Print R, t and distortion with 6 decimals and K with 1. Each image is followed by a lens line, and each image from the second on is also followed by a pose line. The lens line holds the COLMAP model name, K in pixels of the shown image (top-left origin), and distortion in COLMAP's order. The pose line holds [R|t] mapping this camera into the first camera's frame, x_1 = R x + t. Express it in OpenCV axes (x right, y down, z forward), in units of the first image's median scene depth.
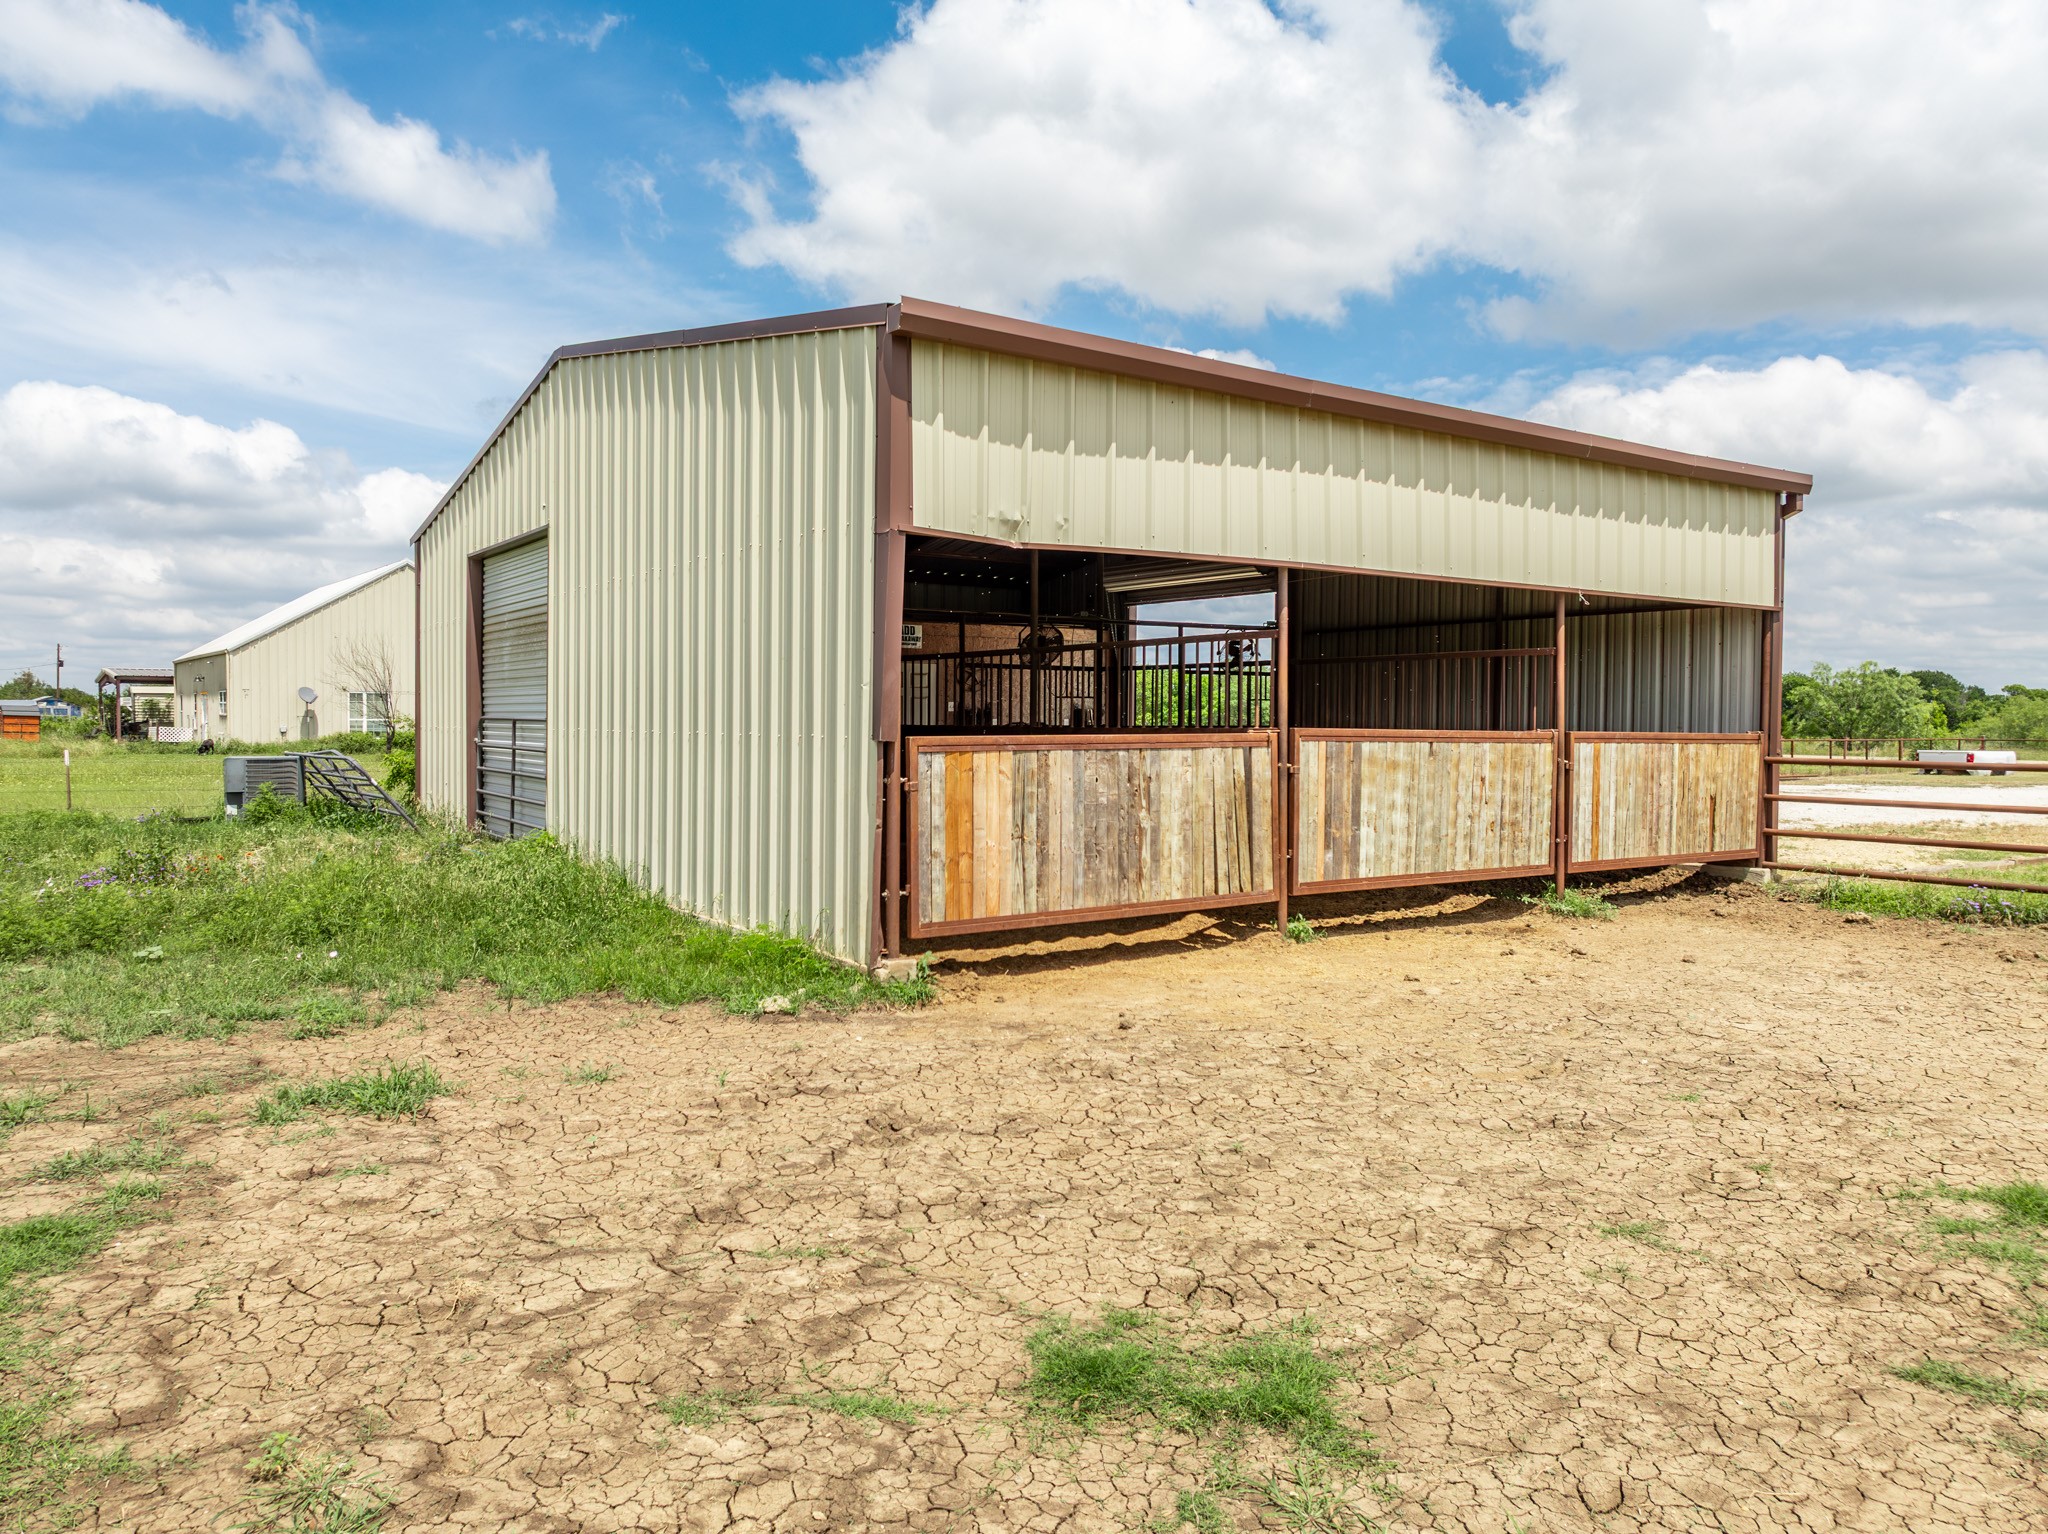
lens RADIAL K [[1408.8, 0, 988.0], [0, 1408.8, 732.9], [0, 0, 1]] dist [-0.008276, -0.000647]
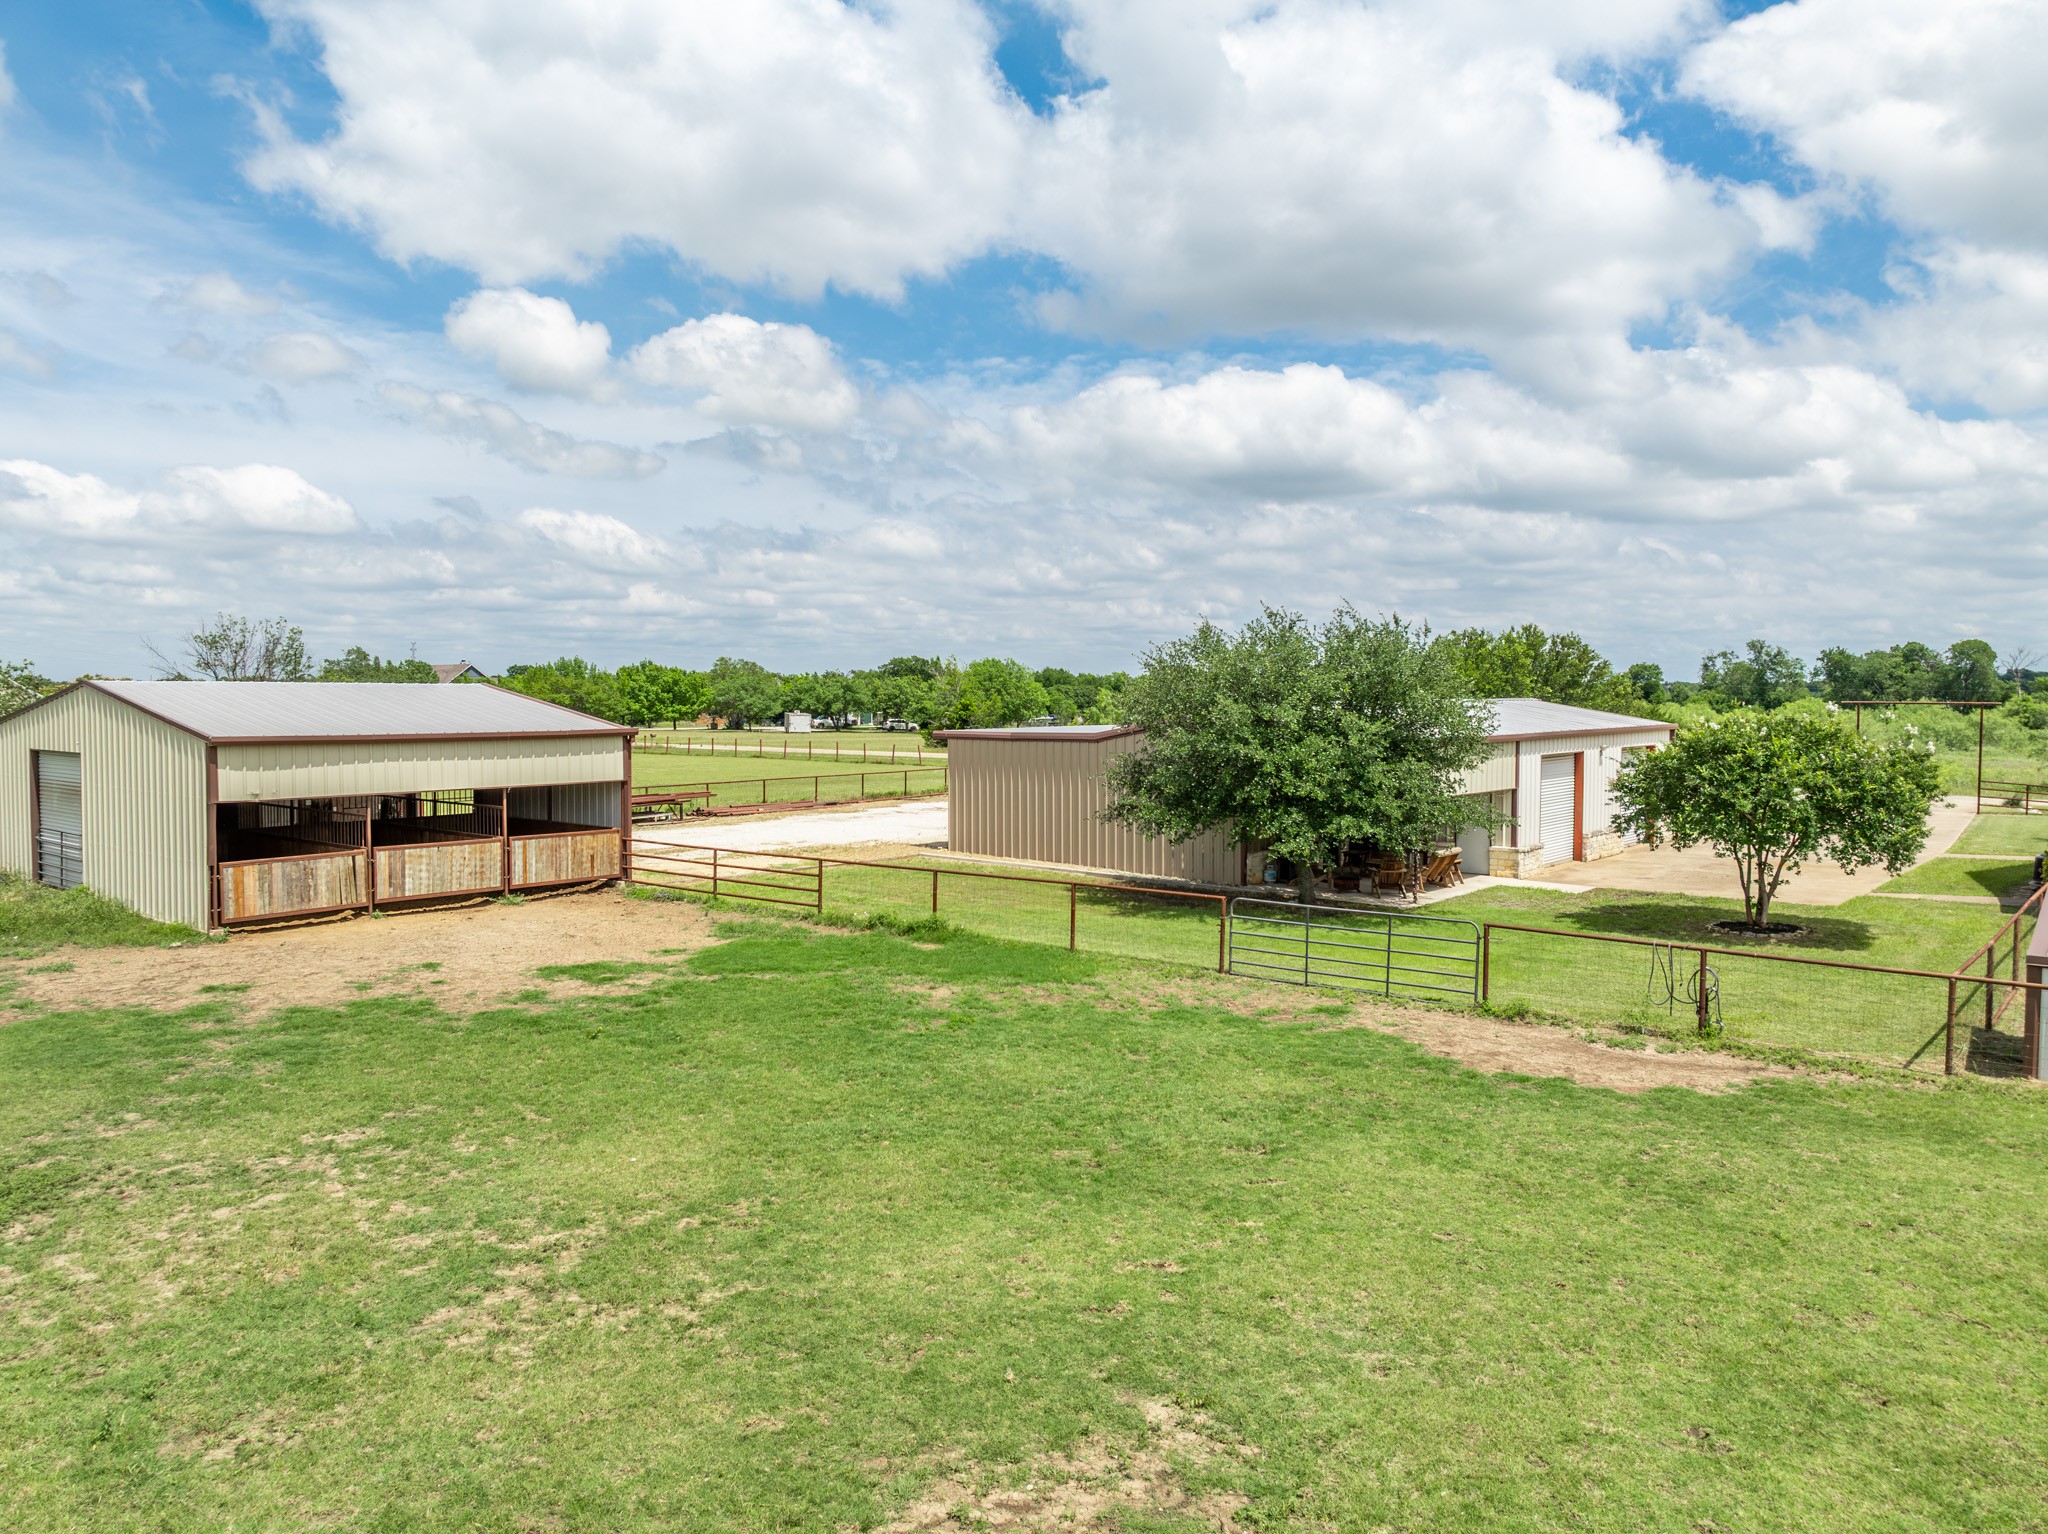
lens RADIAL K [[1462.7, 0, 1028.2], [0, 1462.7, 682.9], [0, 0, 1]] dist [-0.026970, -0.001113]
pose [[0.949664, 0.001975, 0.313264, 0.536594], [0.000949, 0.999957, -0.009181, -0.306479], [-0.313268, 0.009017, 0.949622, -2.249835]]
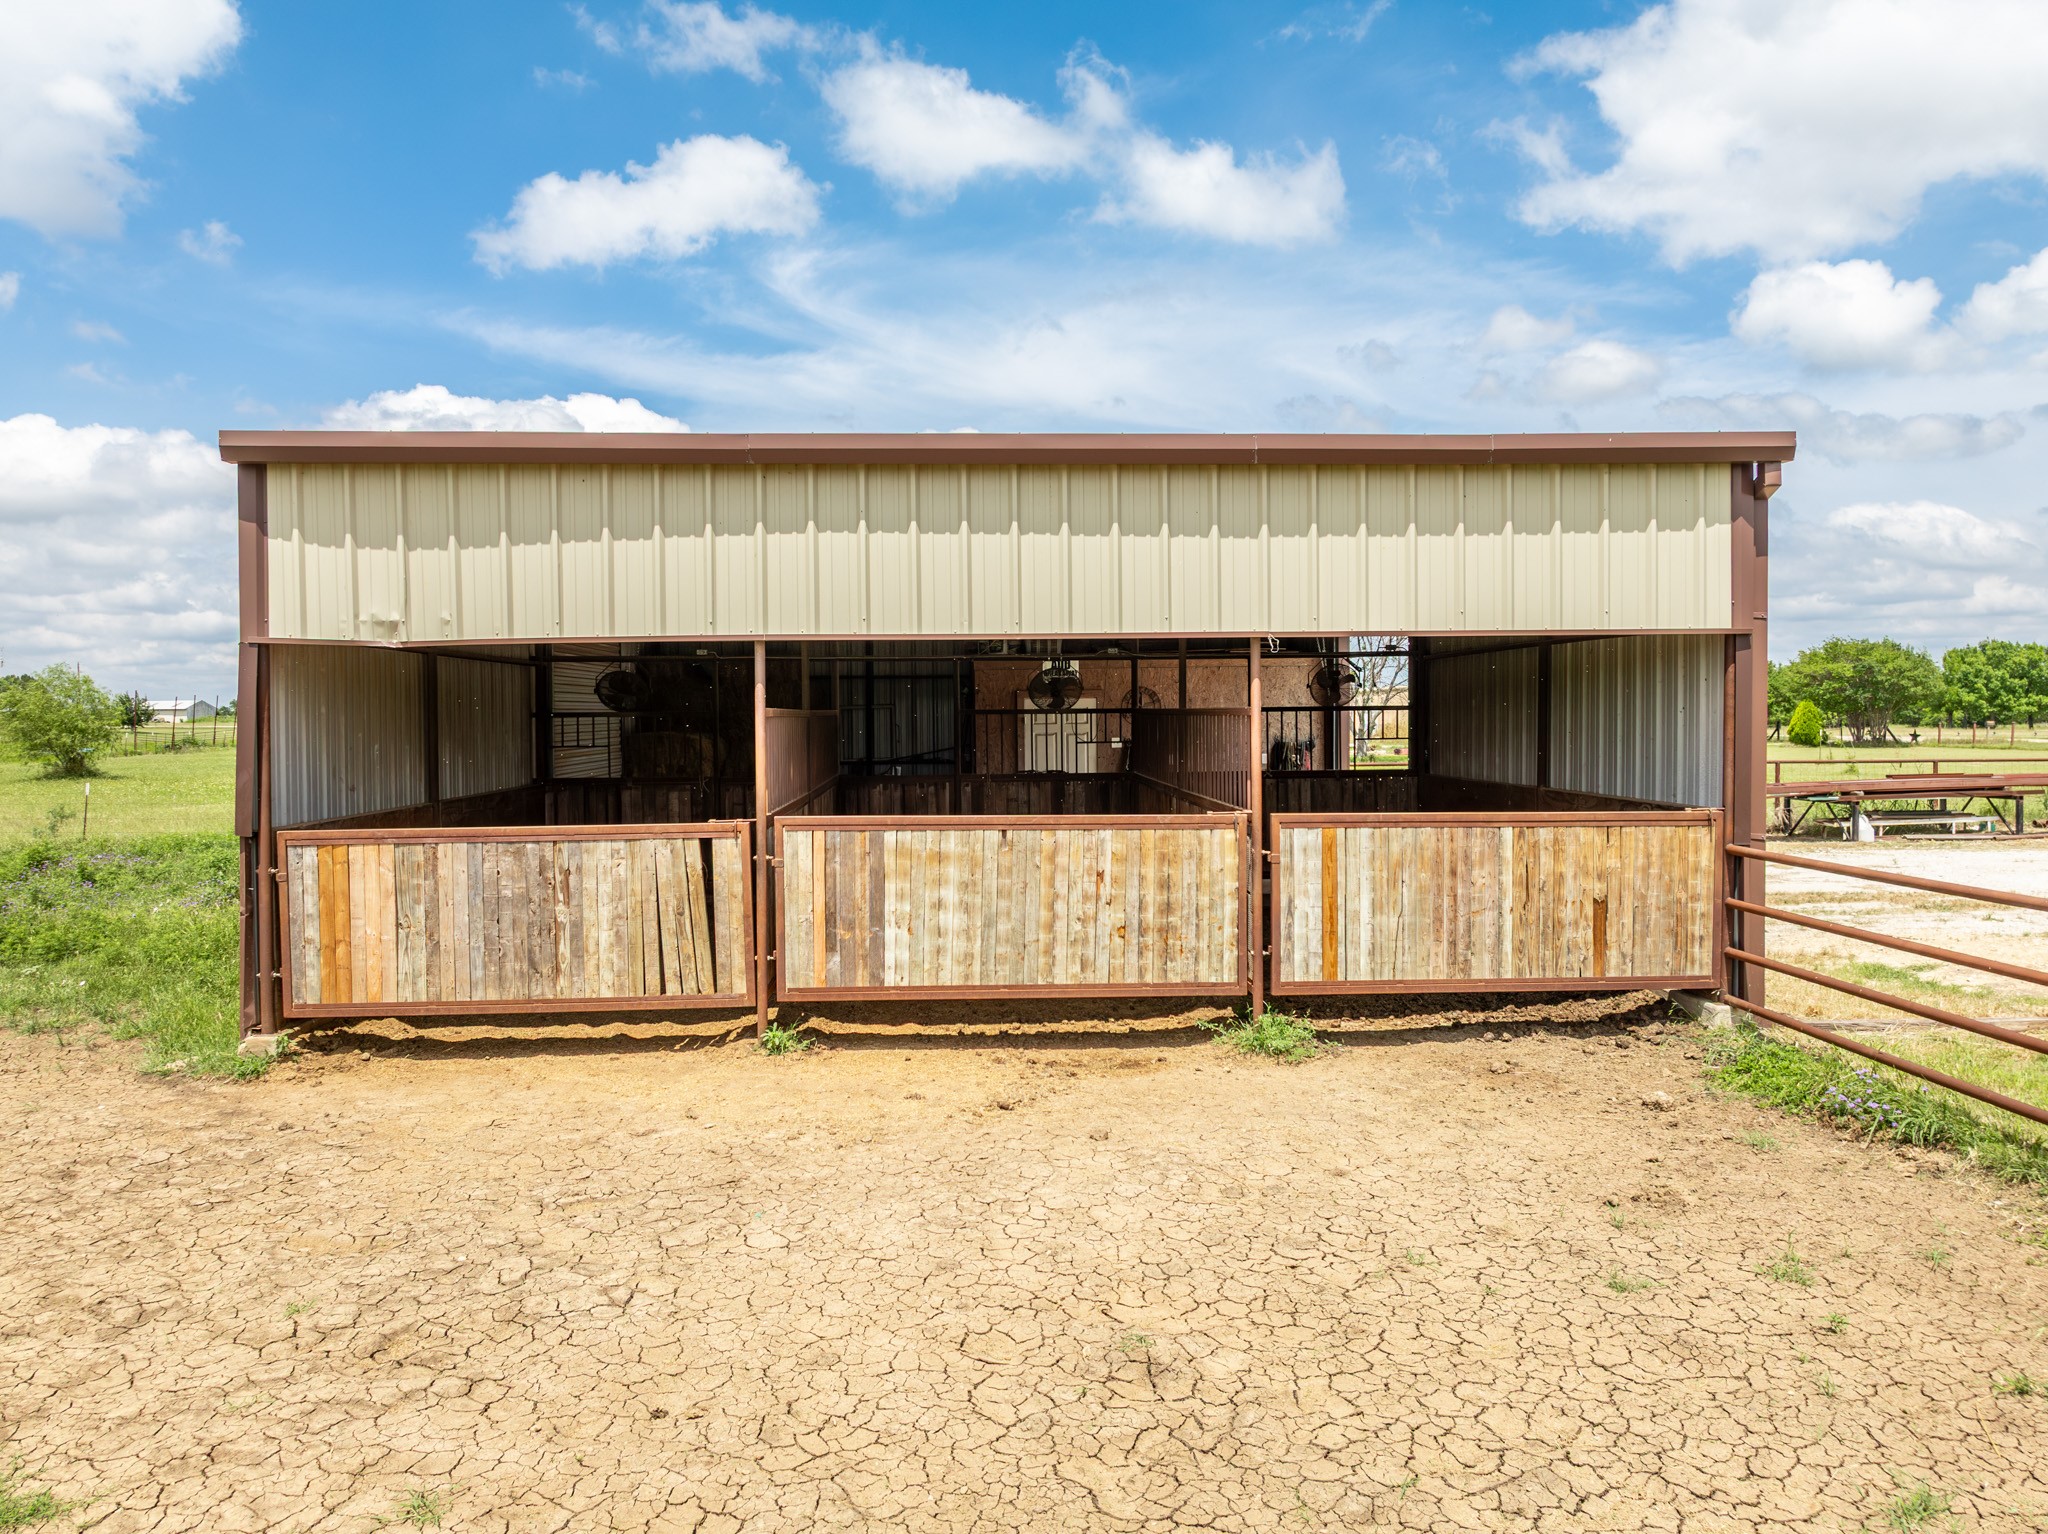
lens RADIAL K [[1451.4, 0, 1025.1], [0, 1451.4, 741.2], [0, 0, 1]] dist [-0.018307, -0.002572]
pose [[0.860629, -0.005648, -0.509201, 0.785070], [0.009854, 0.999936, 0.005563, -0.052513], [0.509137, -0.009806, 0.860630, 0.264377]]
